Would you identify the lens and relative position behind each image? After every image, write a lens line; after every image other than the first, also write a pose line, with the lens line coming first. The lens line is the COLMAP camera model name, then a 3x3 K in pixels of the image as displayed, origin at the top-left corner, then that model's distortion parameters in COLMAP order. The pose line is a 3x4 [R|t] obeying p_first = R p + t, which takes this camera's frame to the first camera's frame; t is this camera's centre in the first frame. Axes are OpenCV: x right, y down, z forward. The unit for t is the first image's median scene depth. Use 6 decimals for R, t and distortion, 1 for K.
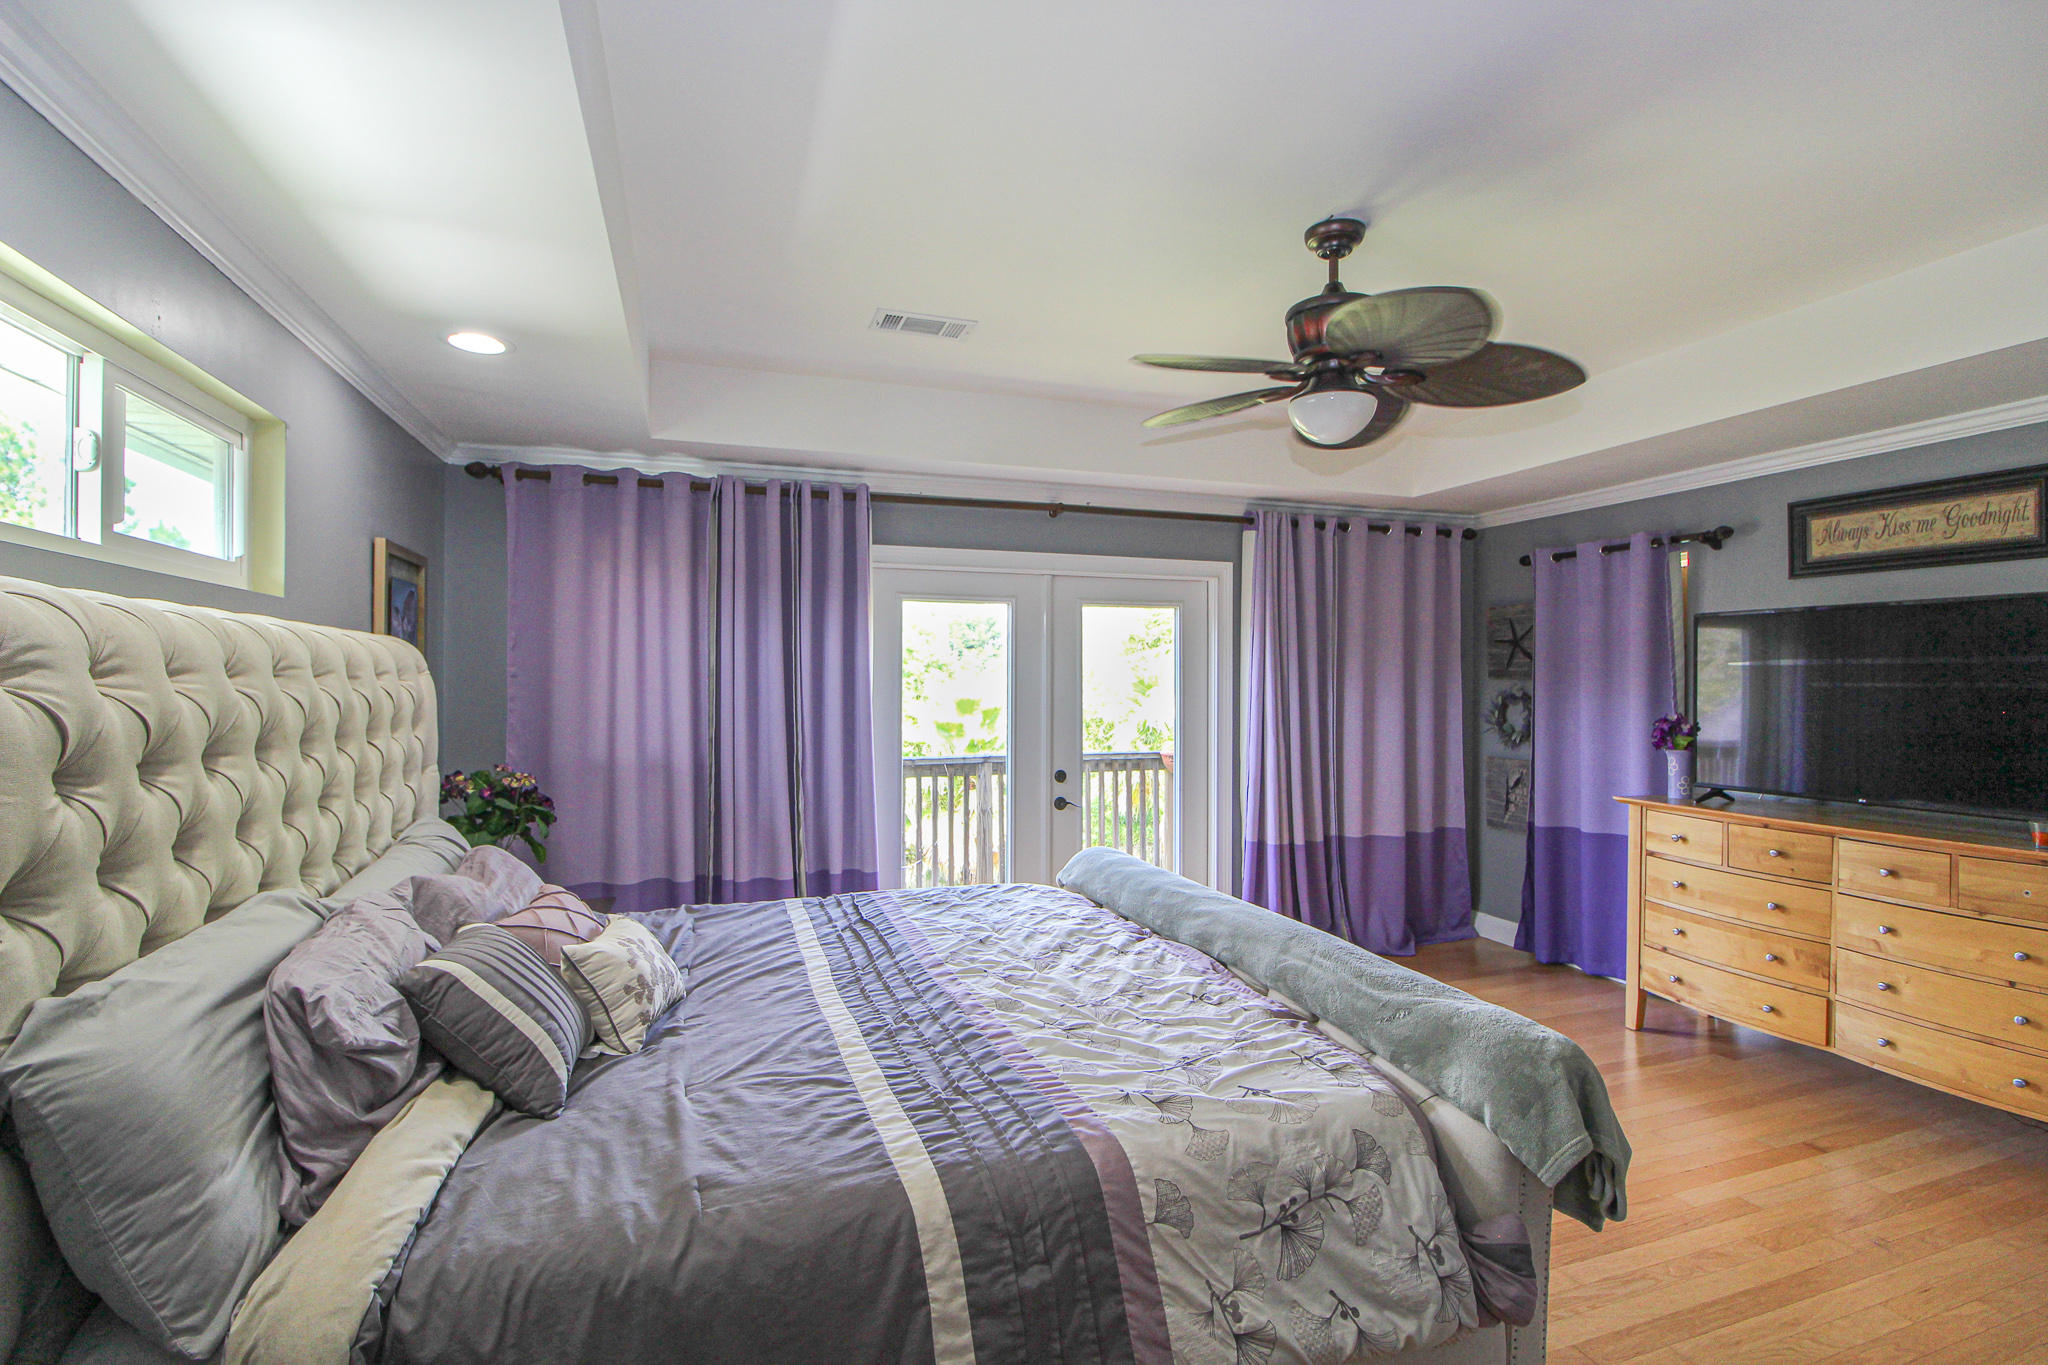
lens RADIAL K [[952.4, 0, 1029.1], [0, 952.4, 685.3], [0, 0, 1]] dist [0.001622, -0.008432]
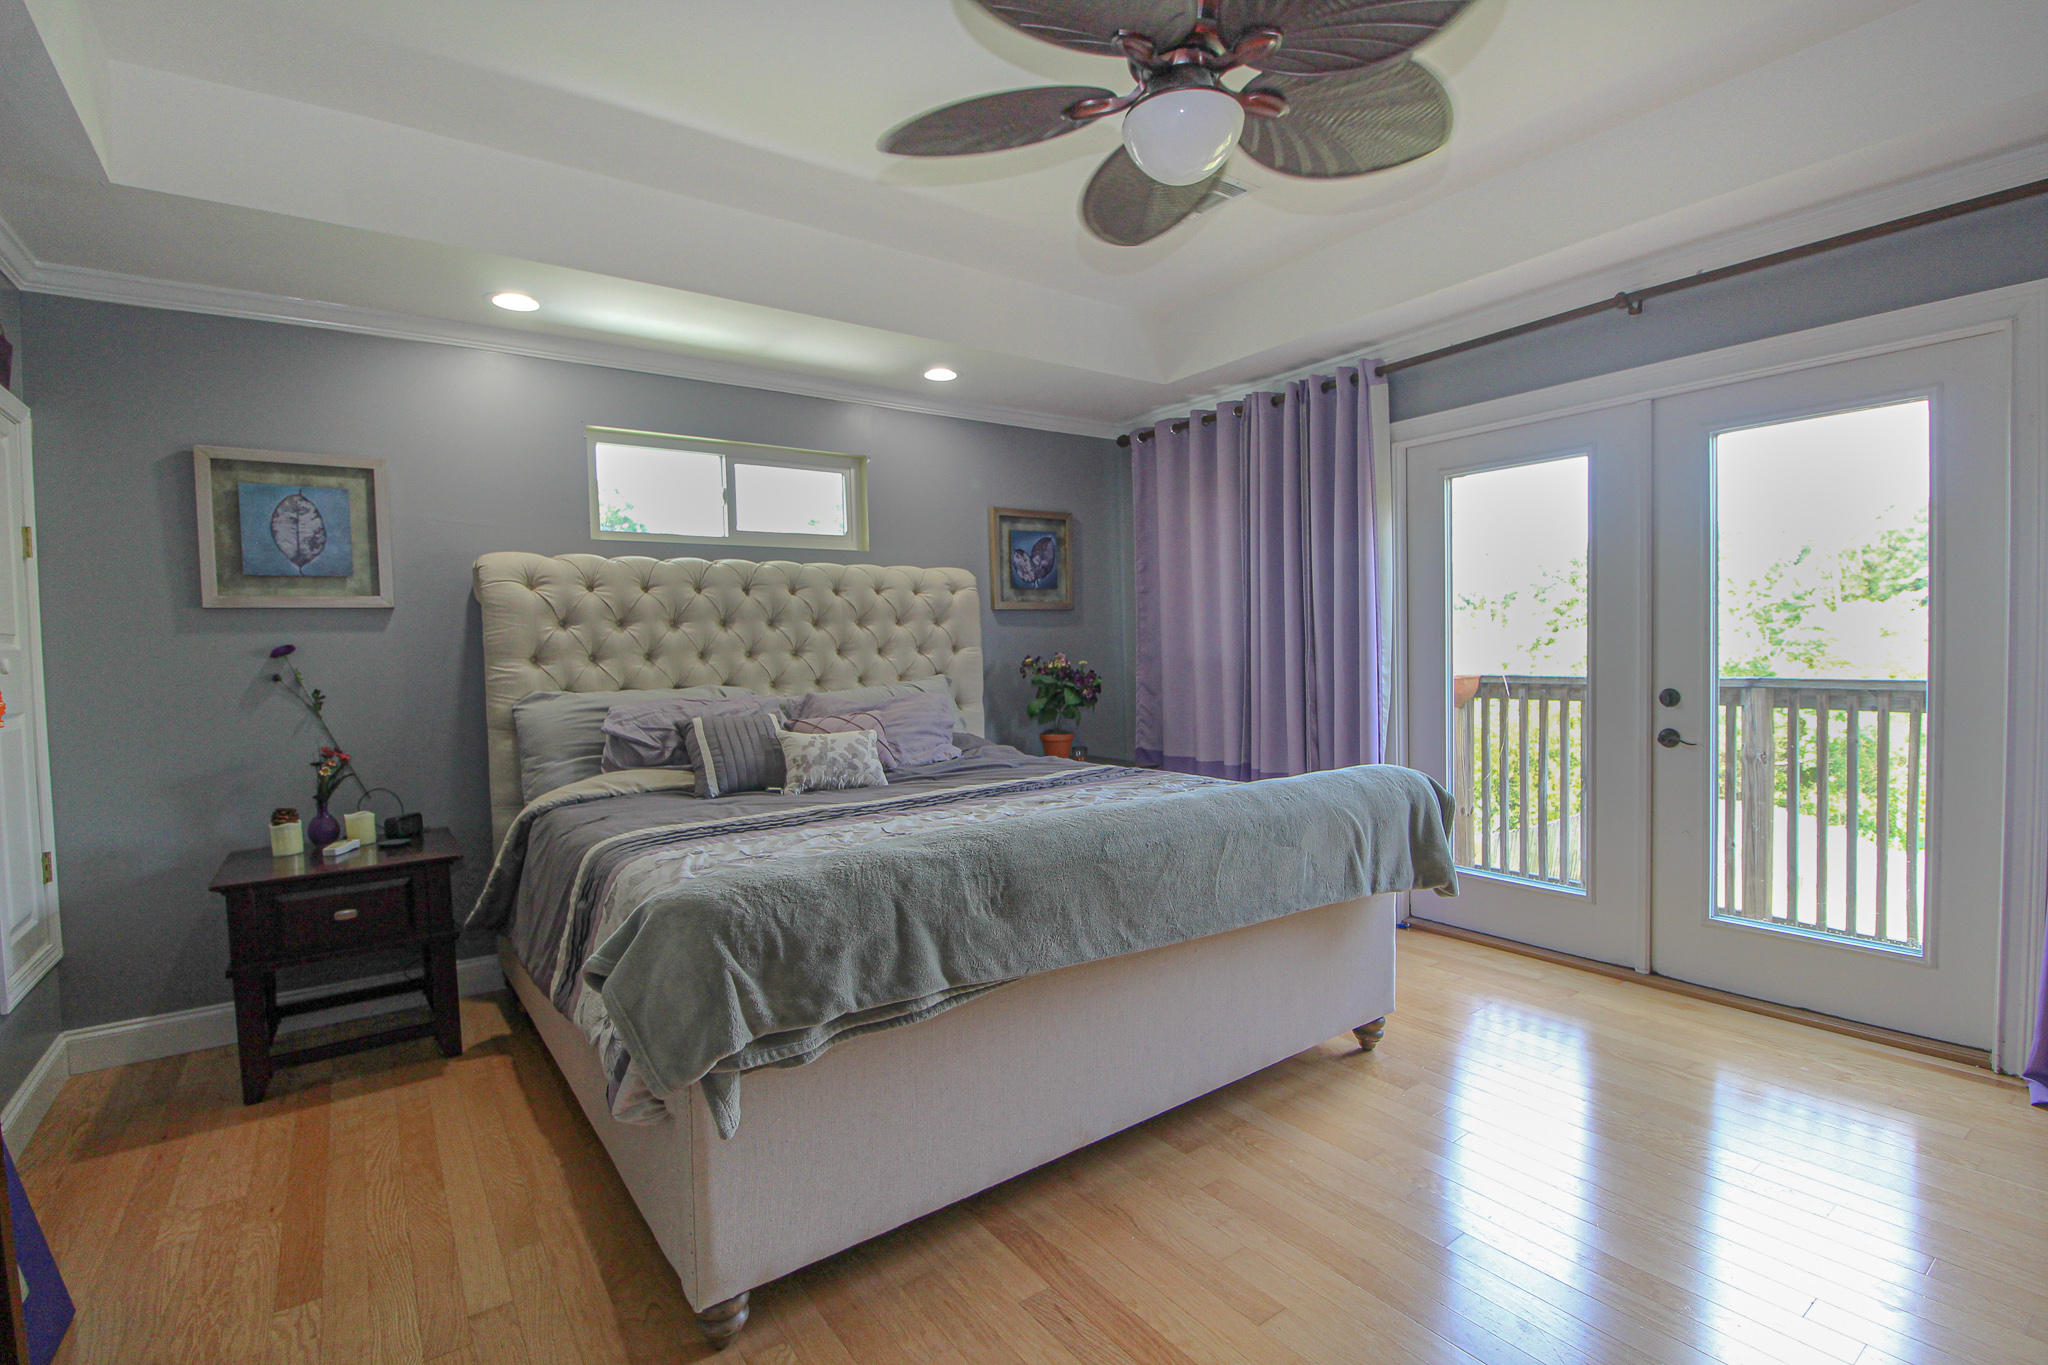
lens RADIAL K [[952.4, 0, 1029.1], [0, 952.4, 685.3], [0, 0, 1]] dist [0.001622, -0.008432]
pose [[0.289965, 0.032628, -0.956481, 0.602286], [0.020240, 0.998986, 0.040214, 0.055809], [0.956823, -0.031020, 0.289010, 0.412927]]
